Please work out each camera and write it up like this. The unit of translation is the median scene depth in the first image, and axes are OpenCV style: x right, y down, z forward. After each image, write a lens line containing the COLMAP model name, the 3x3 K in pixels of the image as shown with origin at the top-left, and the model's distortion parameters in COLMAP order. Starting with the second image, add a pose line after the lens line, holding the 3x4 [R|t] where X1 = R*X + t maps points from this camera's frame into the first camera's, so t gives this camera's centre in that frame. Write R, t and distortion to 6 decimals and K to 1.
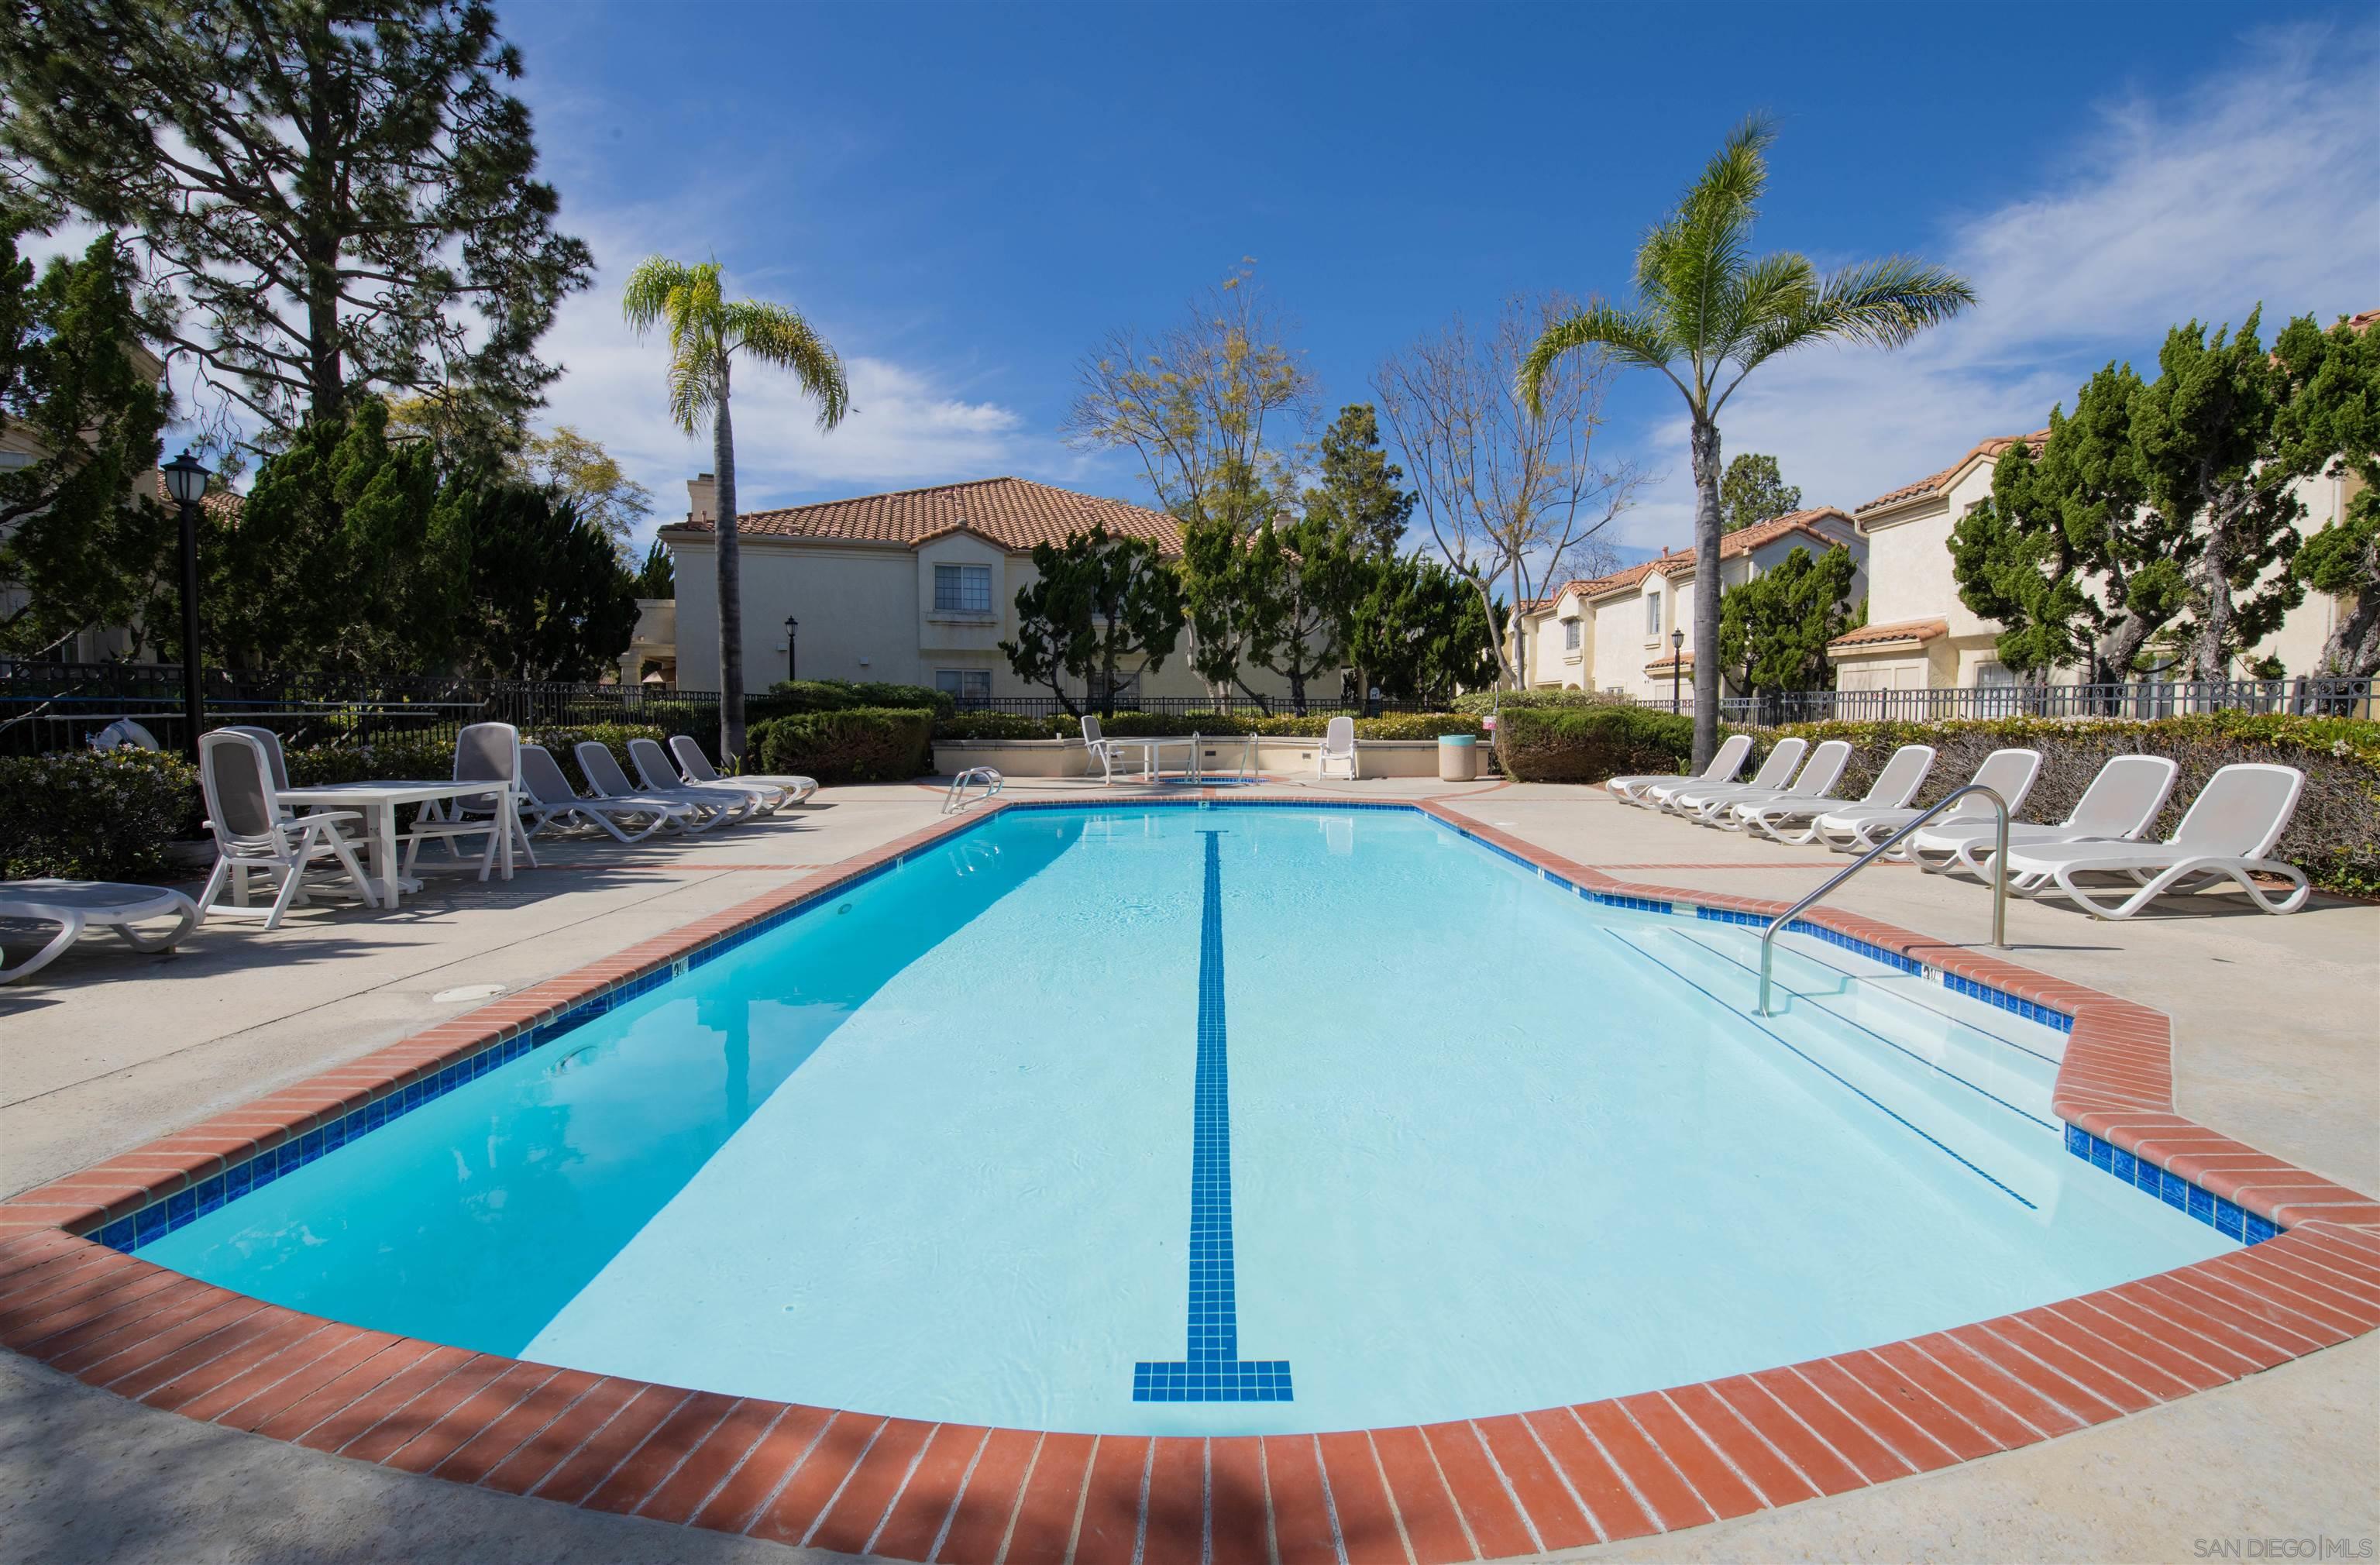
lens RADIAL K [[980.7, 0, 1195.1], [0, 980.7, 726.1], [0, 0, 1]] dist [-0.000205, -0.000143]
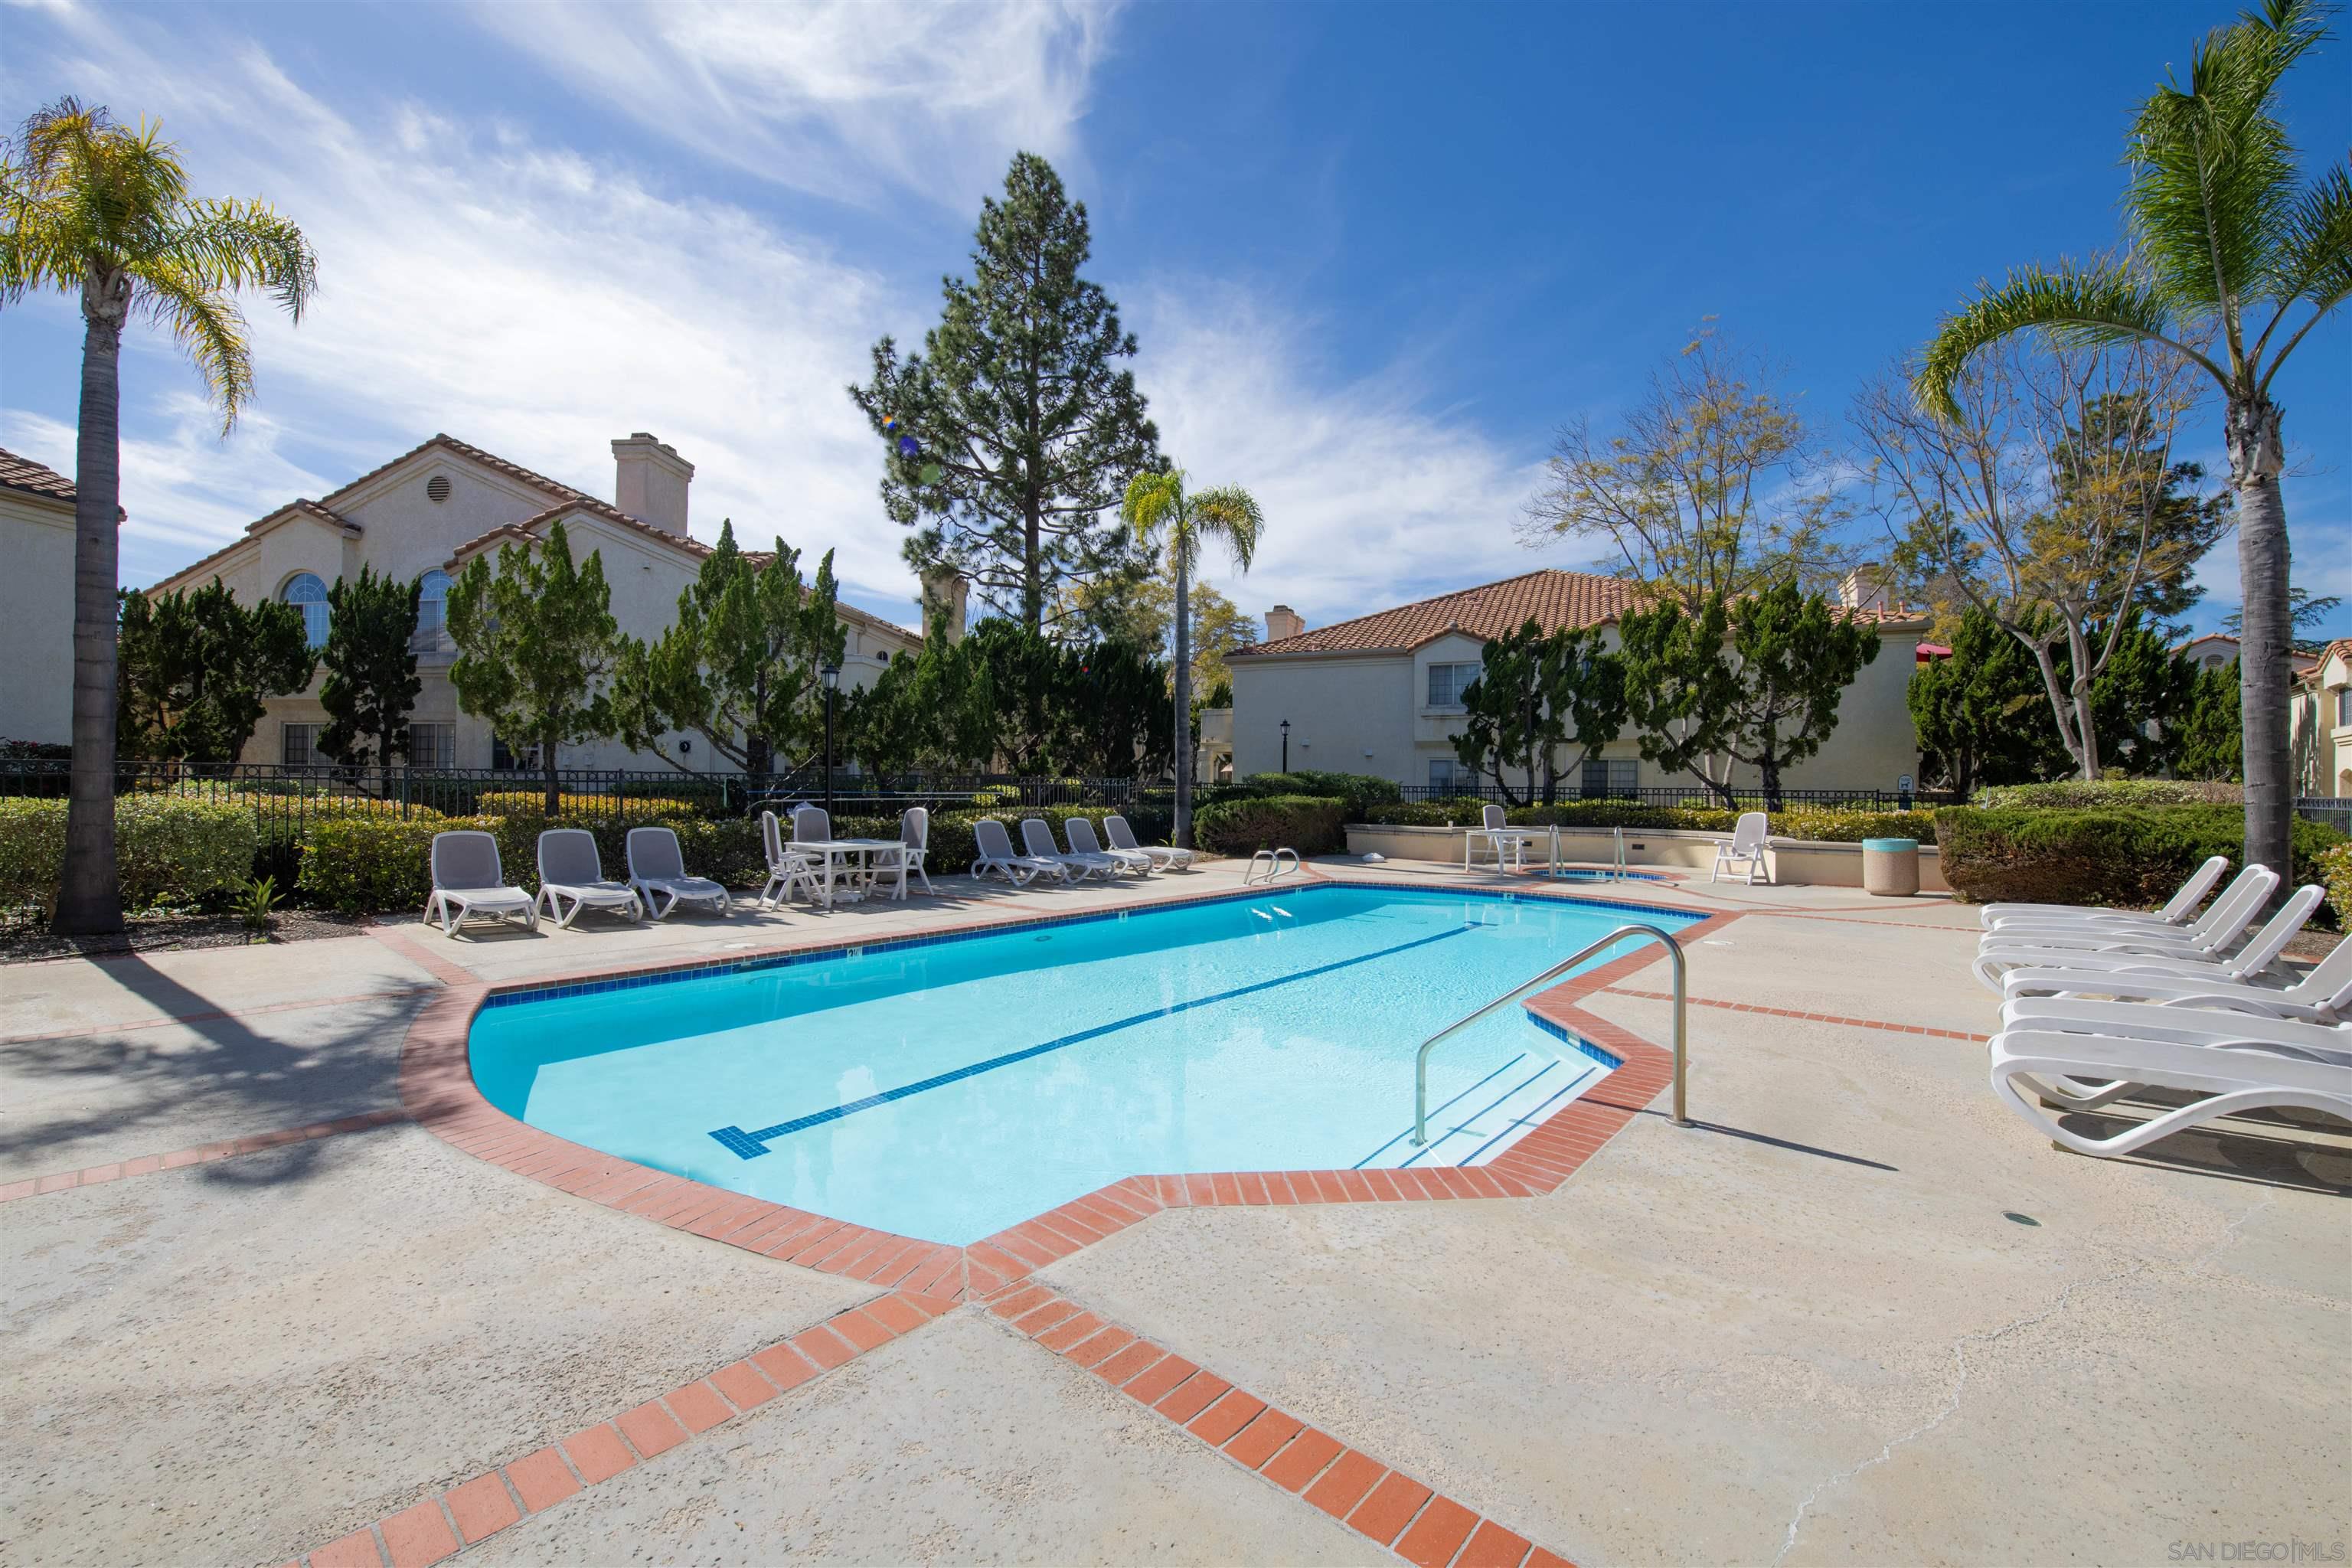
lens RADIAL K [[924.9, 0, 1176.0], [0, 924.9, 784.0], [0, 0, 1]] dist [-0.014451, -0.000093]
pose [[0.756410, 0.004093, -0.654085, 0.263534], [-0.018819, 0.999703, -0.015507, -0.010813], [0.653827, 0.024039, 0.756262, 0.032000]]
